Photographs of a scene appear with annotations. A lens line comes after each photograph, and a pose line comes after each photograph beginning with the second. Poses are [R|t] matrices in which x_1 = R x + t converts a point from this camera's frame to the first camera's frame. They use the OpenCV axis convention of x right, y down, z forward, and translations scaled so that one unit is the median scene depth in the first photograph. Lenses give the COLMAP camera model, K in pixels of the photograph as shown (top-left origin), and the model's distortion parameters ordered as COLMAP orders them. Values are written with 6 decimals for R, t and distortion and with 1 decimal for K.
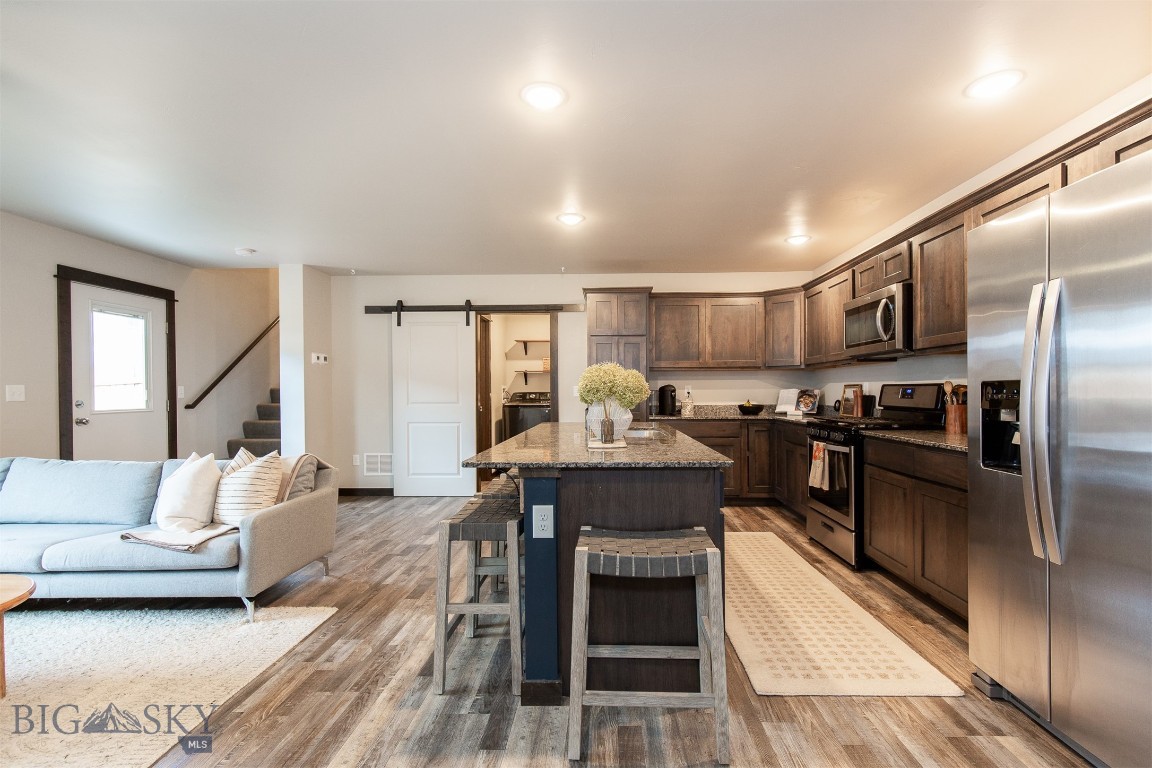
lens RADIAL K [[530.7, 0, 593.9], [0, 530.7, 396.3], [0, 0, 1]] dist [0.007506, -0.000373]
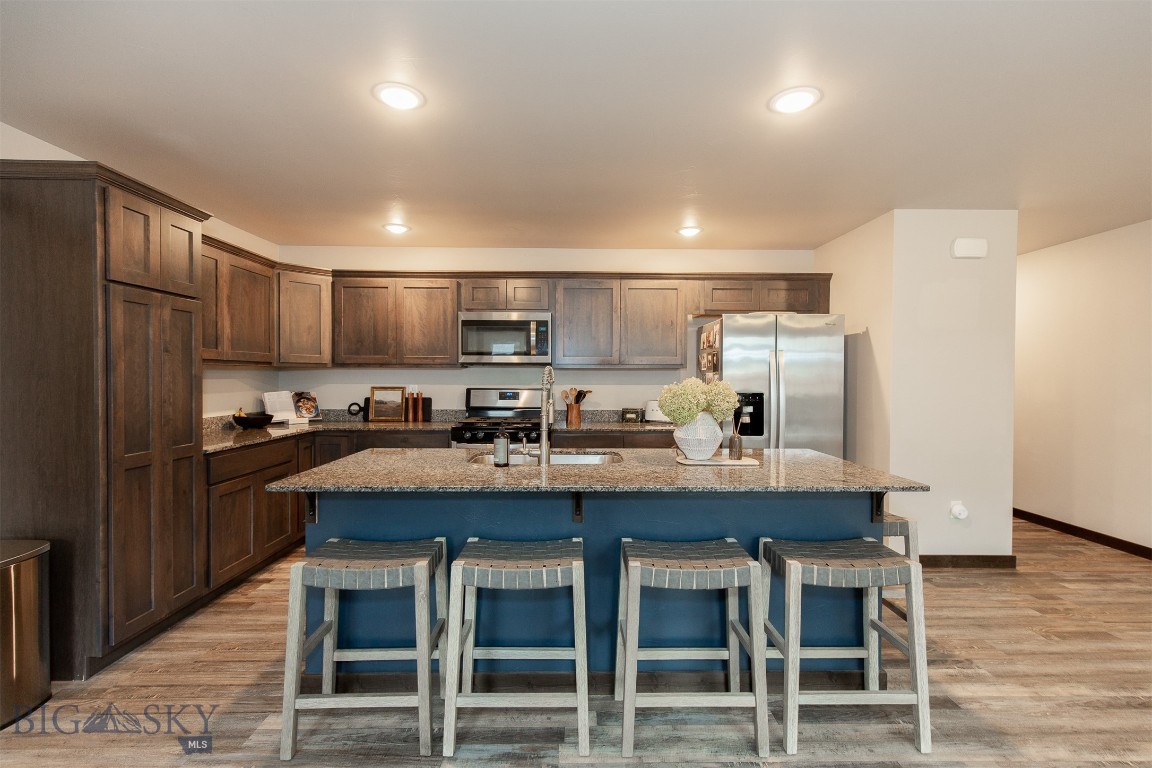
lens RADIAL K [[513.9, 0, 578.0], [0, 513.9, 384.5], [0, 0, 1]] dist [0.010460, -0.005546]
pose [[-0.039130, -0.009971, 0.999184, -0.638969], [0.006501, 0.999927, 0.010233, -0.044582], [-0.999213, 0.006896, -0.039062, 0.907735]]
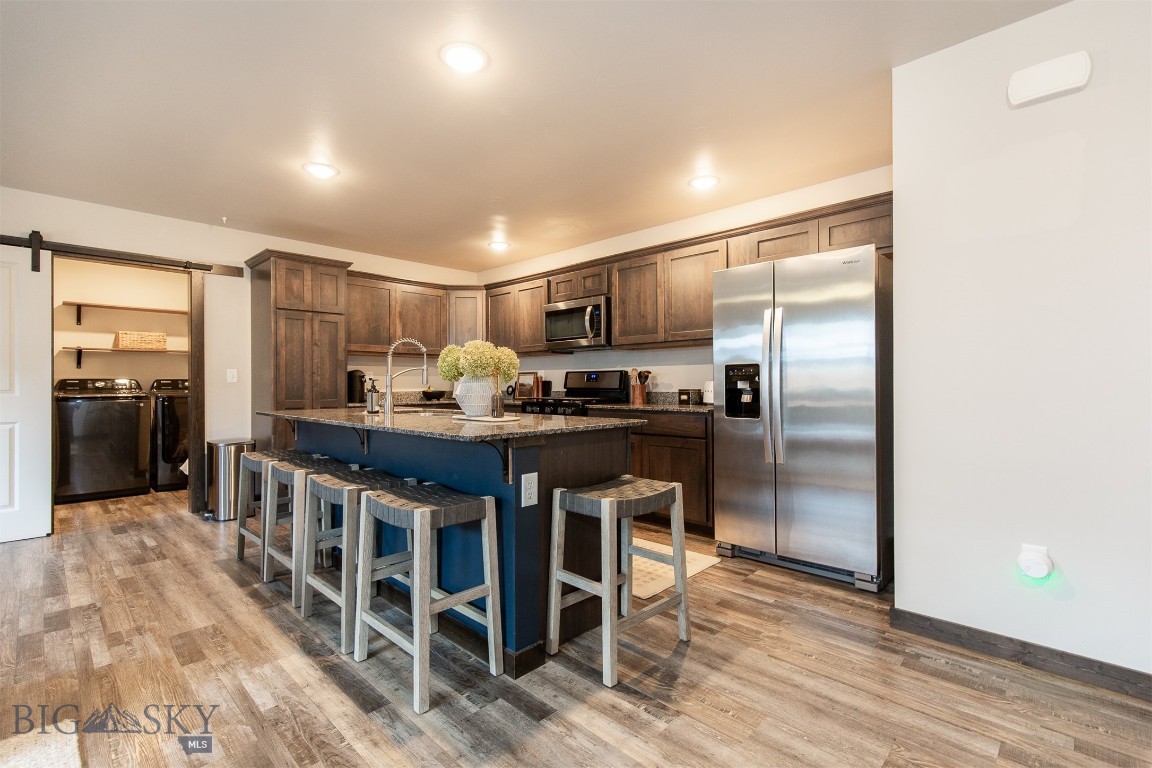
lens RADIAL K [[521.2, 0, 580.8], [0, 521.2, 385.6], [0, 0, 1]] dist [0.007549, -0.000229]
pose [[0.676295, 0.000418, 0.736631, -0.412983], [0.007673, 0.999942, -0.007612, 0.024273], [-0.736591, 0.010800, 0.676252, 0.134667]]
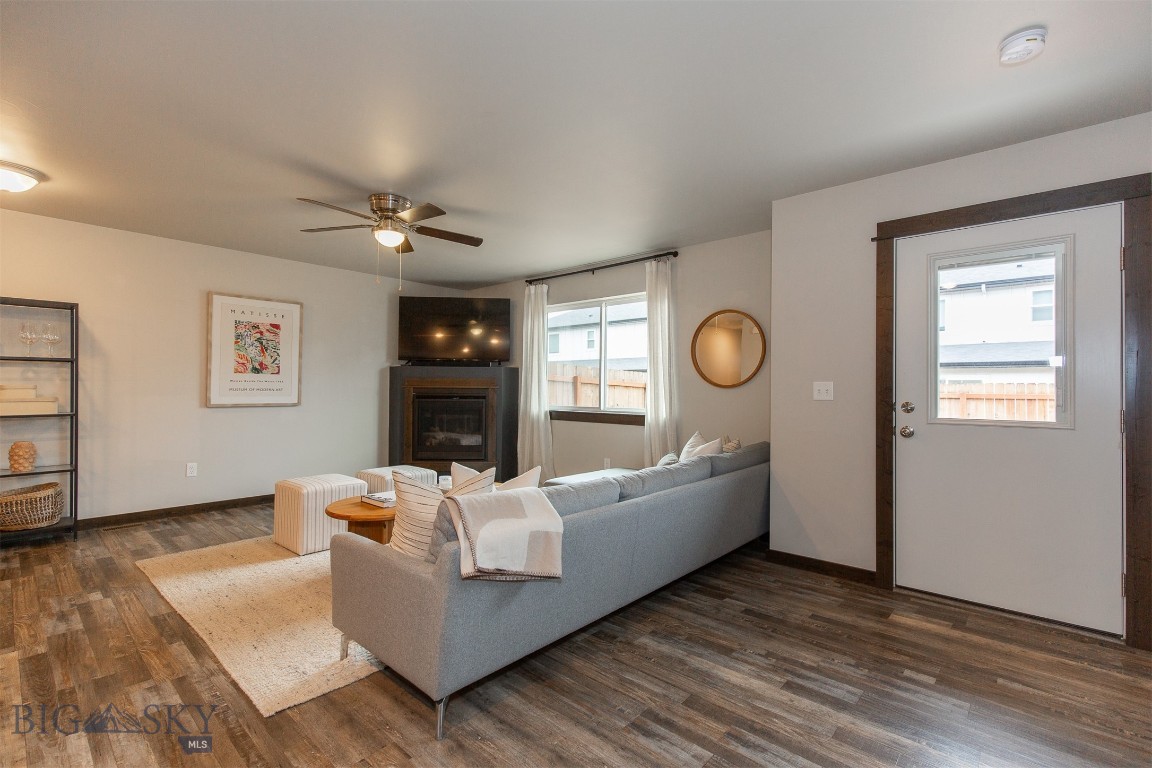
lens RADIAL K [[521.8, 0, 581.6], [0, 521.8, 381.8], [0, 0, 1]] dist [0.009136, -0.000509]
pose [[-0.650756, -0.010539, -0.759214, -0.184007], [-0.014168, 0.999898, -0.001736, -0.014705], [0.759154, 0.009627, -0.650839, 1.333674]]
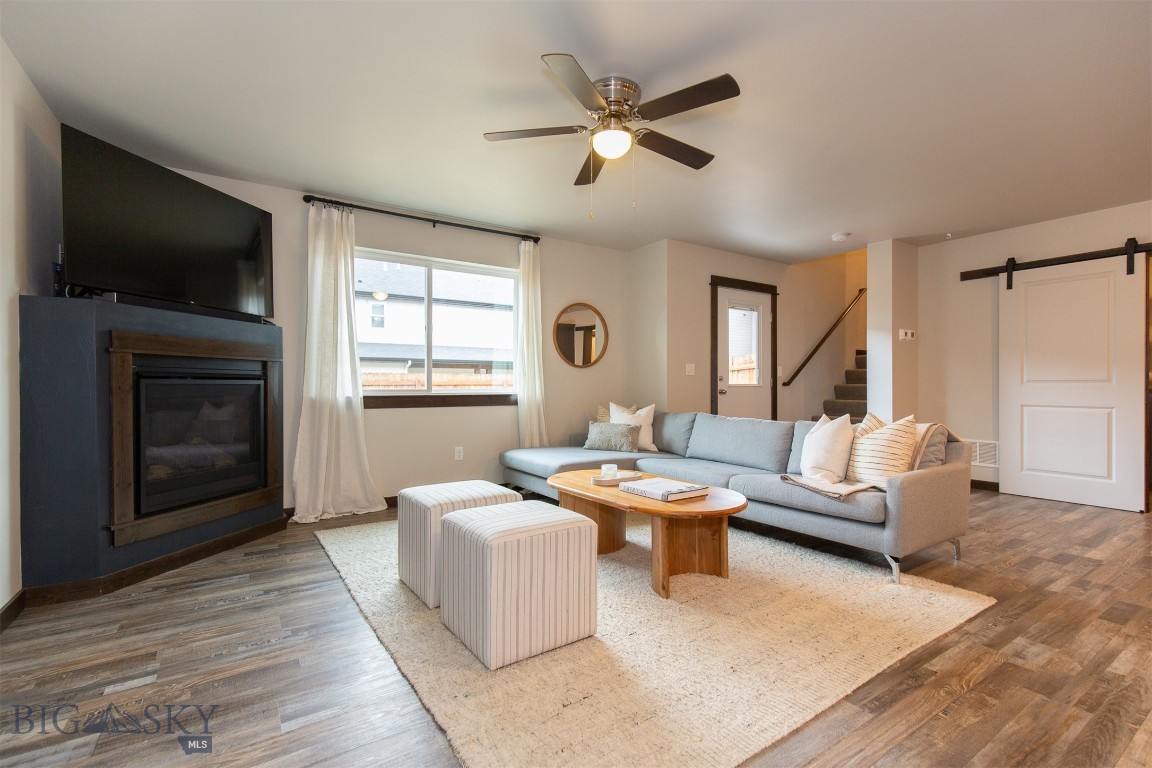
lens RADIAL K [[517.8, 0, 576.2], [0, 517.8, 385.5], [0, 0, 1]] dist [0.007842, -0.000512]
pose [[0.574997, 0.003432, -0.818148, -0.142107], [-0.011394, 0.999928, -0.003813, 0.047925], [0.818076, 0.011514, 0.574994, -0.037454]]
